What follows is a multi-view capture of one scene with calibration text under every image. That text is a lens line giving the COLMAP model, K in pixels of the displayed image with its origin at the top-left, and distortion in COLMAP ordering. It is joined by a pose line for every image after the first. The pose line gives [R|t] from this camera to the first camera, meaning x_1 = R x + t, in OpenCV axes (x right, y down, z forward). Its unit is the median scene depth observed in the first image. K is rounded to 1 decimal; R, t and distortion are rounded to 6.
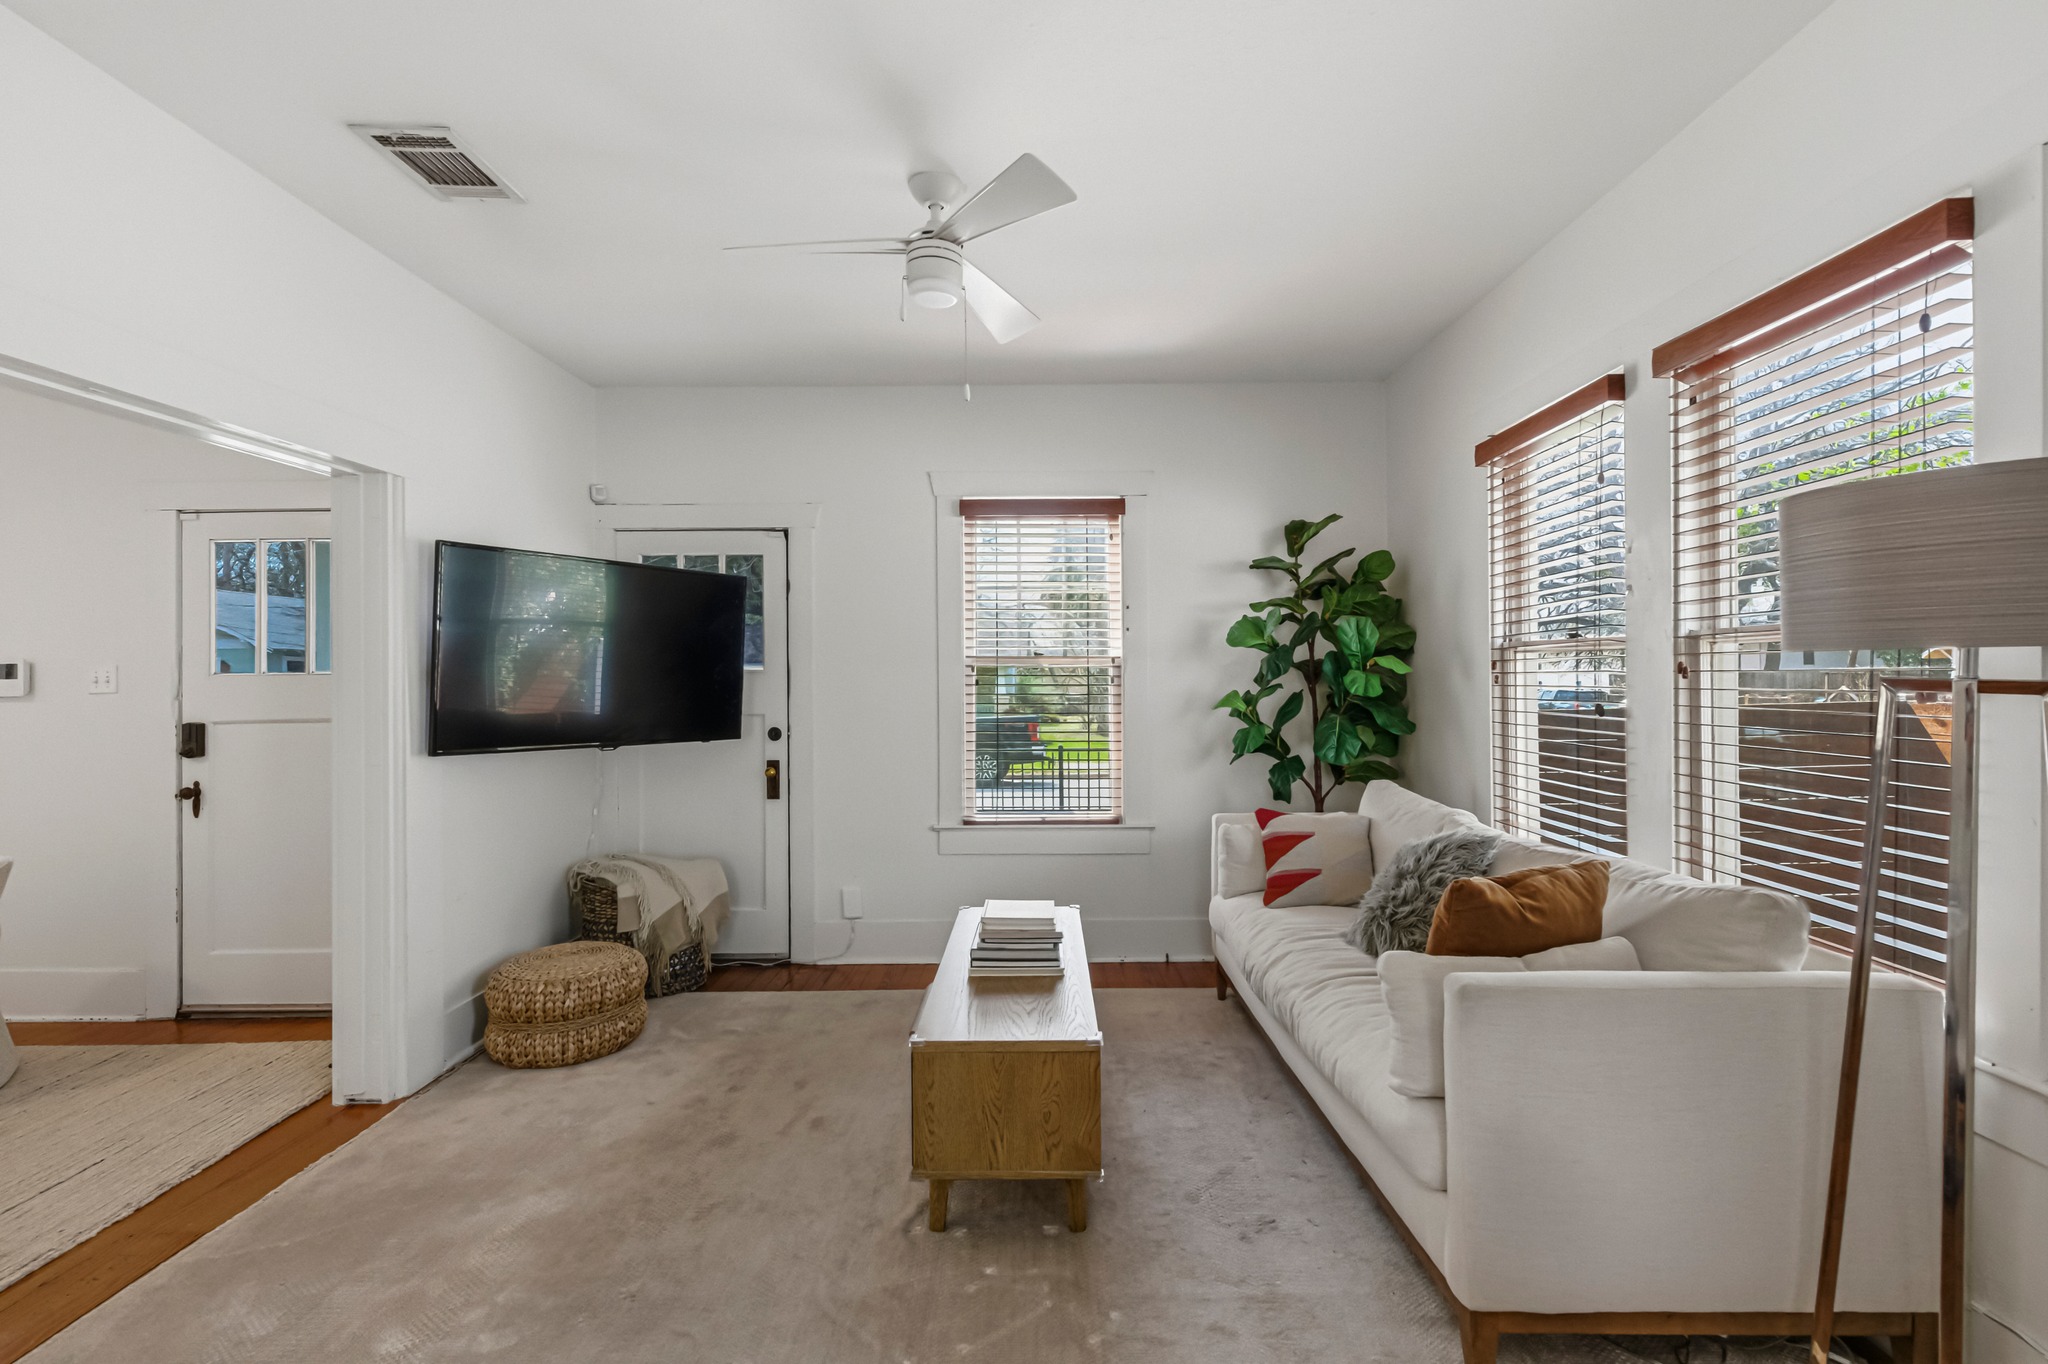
lens RADIAL K [[922.9, 0, 1035.0], [0, 922.9, 668.9], [0, 0, 1]] dist [0.000022, 0.000285]
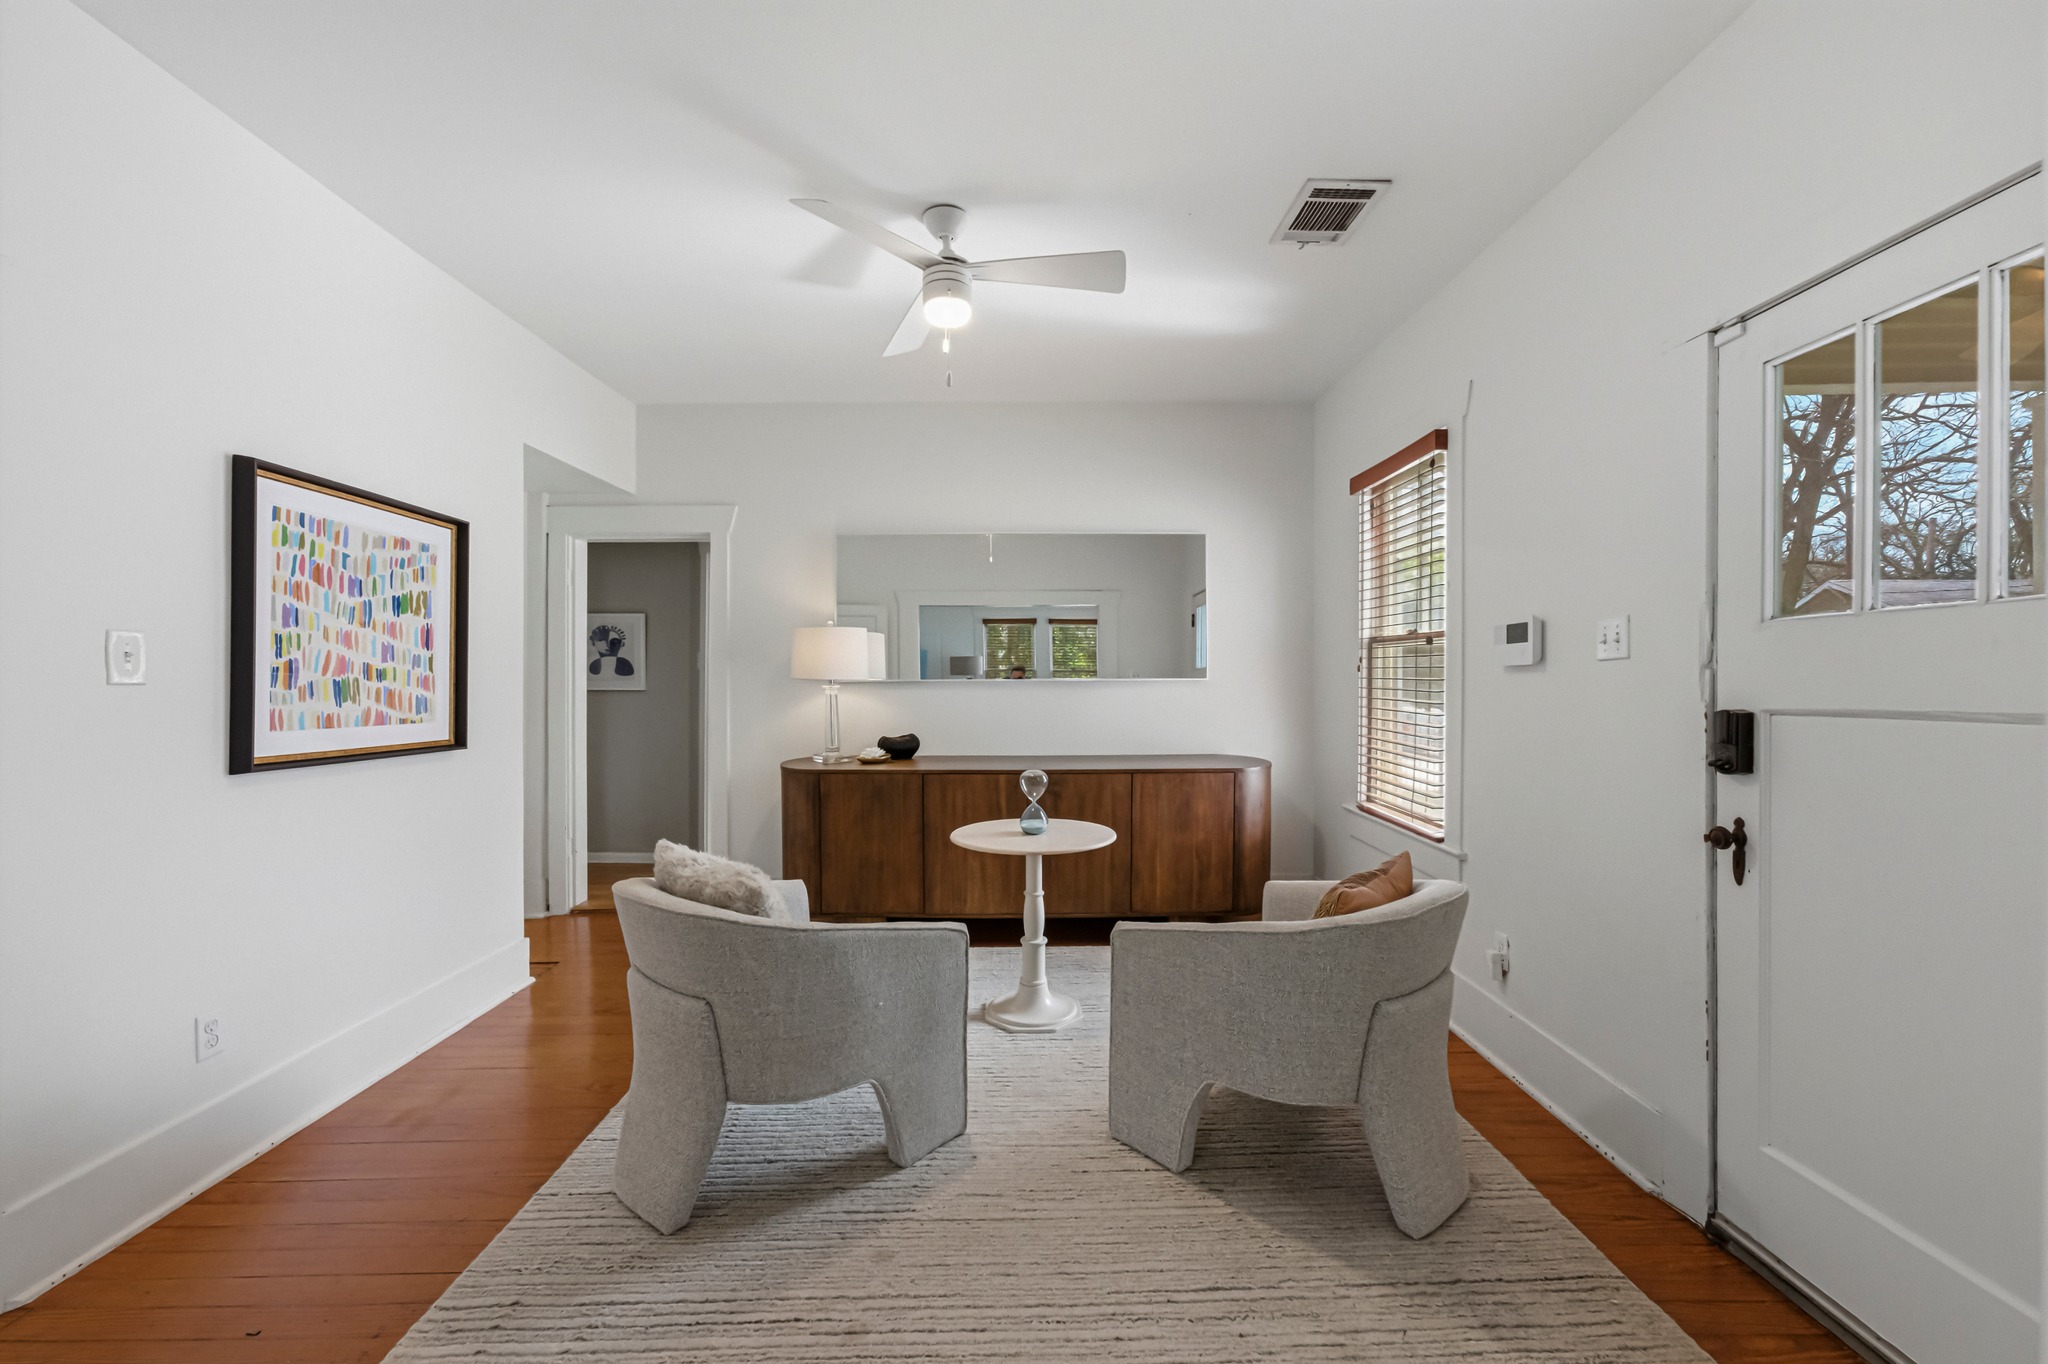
lens RADIAL K [[811.9, 0, 1032.8], [0, 811.9, 686.2], [0, 0, 1]] dist [-0.010903, 0.005898]
pose [[0.014633, 0.014723, -0.999785, -0.436565], [0.012443, 0.999811, 0.014906, 0.031534], [0.999816, -0.012658, 0.014447, 0.573217]]
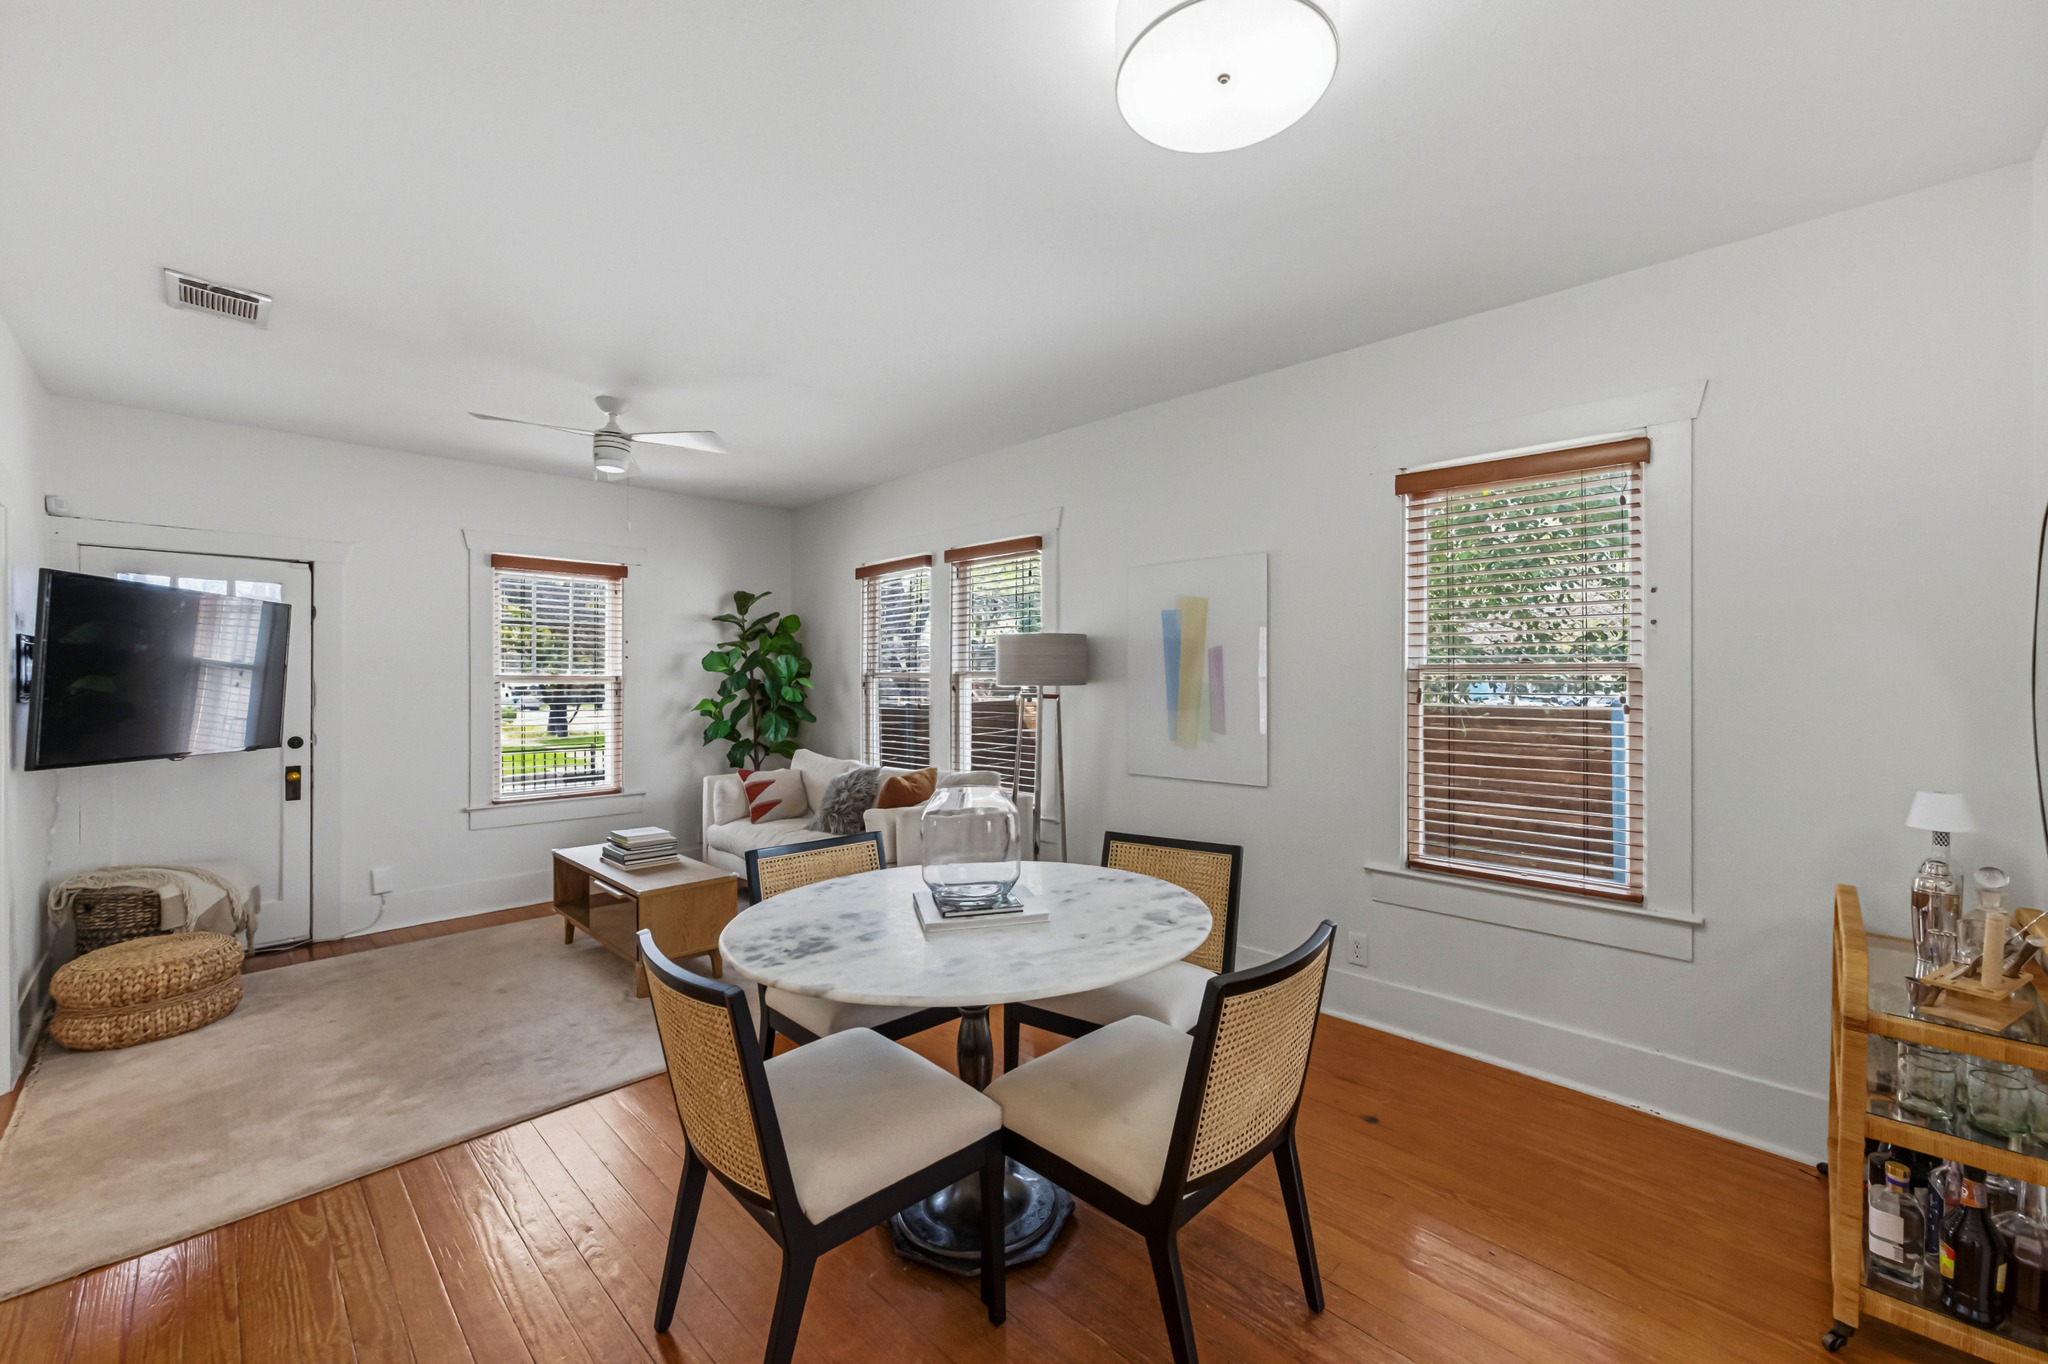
lens RADIAL K [[811.9, 0, 1033.4], [0, 811.9, 675.4], [0, 0, 1]] dist [-0.010903, 0.005898]
pose [[0.698029, 0.008486, 0.716019, -0.414257], [-0.007643, 0.999961, -0.004401, -0.016382], [-0.716029, -0.002400, 0.698067, -0.385154]]
